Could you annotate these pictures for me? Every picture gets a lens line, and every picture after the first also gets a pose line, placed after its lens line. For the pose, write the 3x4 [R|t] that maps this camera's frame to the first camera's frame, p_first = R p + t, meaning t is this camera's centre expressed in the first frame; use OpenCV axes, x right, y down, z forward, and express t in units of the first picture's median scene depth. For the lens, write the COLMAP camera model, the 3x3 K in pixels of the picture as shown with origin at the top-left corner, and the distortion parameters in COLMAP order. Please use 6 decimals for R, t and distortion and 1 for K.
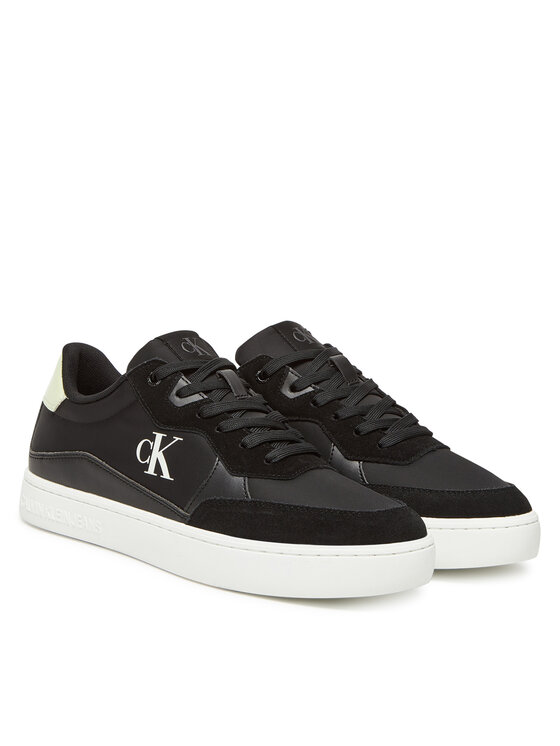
lens RADIAL K [[1471.1, 0, 280.7], [0, 1471.1, 373.1], [0, 0, 1]] dist [-0.104749, 0.000000]
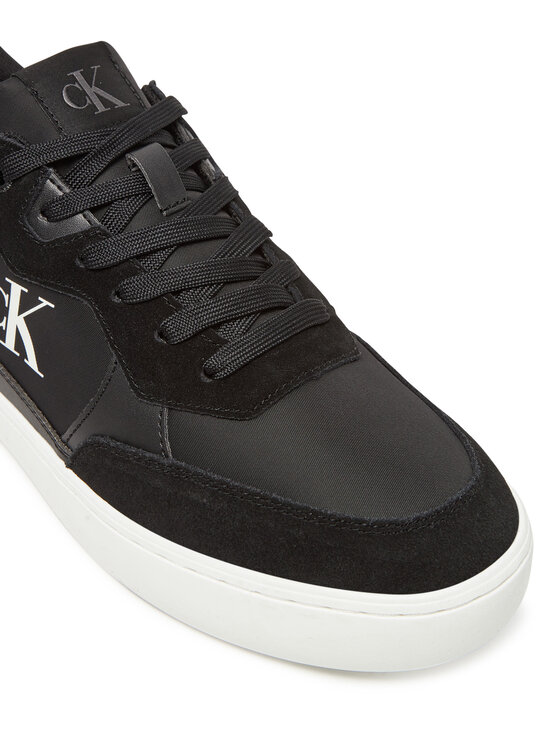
lens RADIAL K [[1661.4, 0, 279.0], [0, 1661.4, 372.8], [0, 0, 1]] dist [-0.088201, 0.000000]
pose [[0.994770, 0.016956, -0.100724, 0.070105], [0.019670, 0.935866, 0.351807, -0.135255], [0.100230, -0.351948, 0.930638, 0.461951]]
